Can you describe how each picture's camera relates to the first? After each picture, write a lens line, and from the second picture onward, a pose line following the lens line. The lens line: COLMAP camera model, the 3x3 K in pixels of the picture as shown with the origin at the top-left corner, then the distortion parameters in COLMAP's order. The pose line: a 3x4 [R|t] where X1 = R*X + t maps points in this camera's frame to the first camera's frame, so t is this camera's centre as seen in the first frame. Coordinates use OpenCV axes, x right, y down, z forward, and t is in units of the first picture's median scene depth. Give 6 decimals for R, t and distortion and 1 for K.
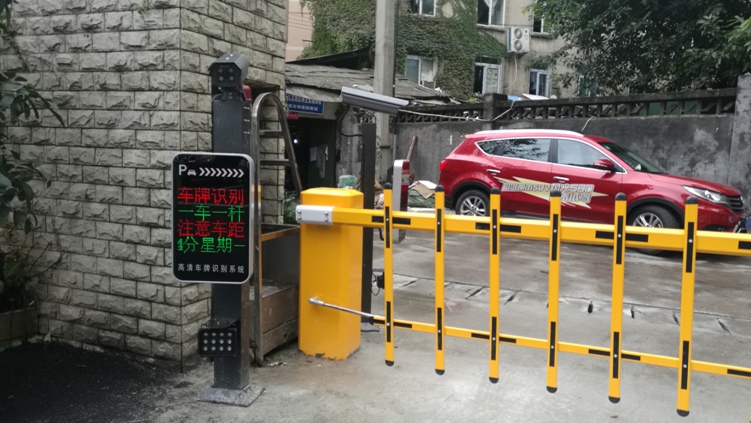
lens RADIAL K [[598.9, 0, 379.0], [0, 598.9, 216.6], [0, 0, 1]] dist [-0.029707, 0.102128]
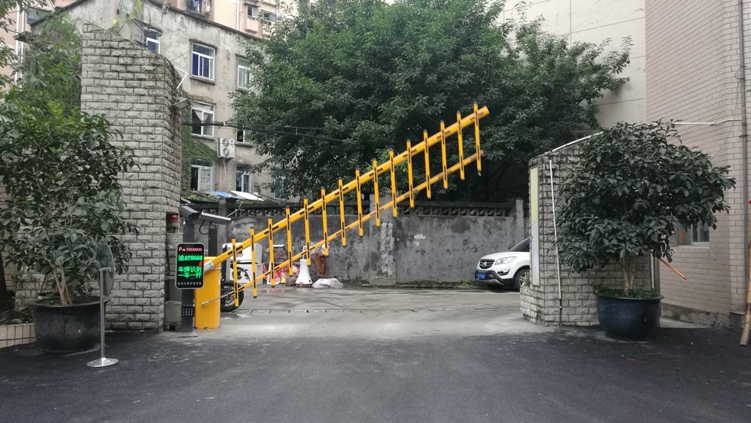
lens RADIAL K [[598.9, 0, 379.0], [0, 598.9, 216.6], [0, 0, 1]] dist [-0.029707, 0.102128]
pose [[0.874702, -0.007976, 0.484595, -0.240765], [0.076329, 0.989654, -0.121487, 0.051554], [-0.478613, 0.143254, 0.866261, -0.536734]]
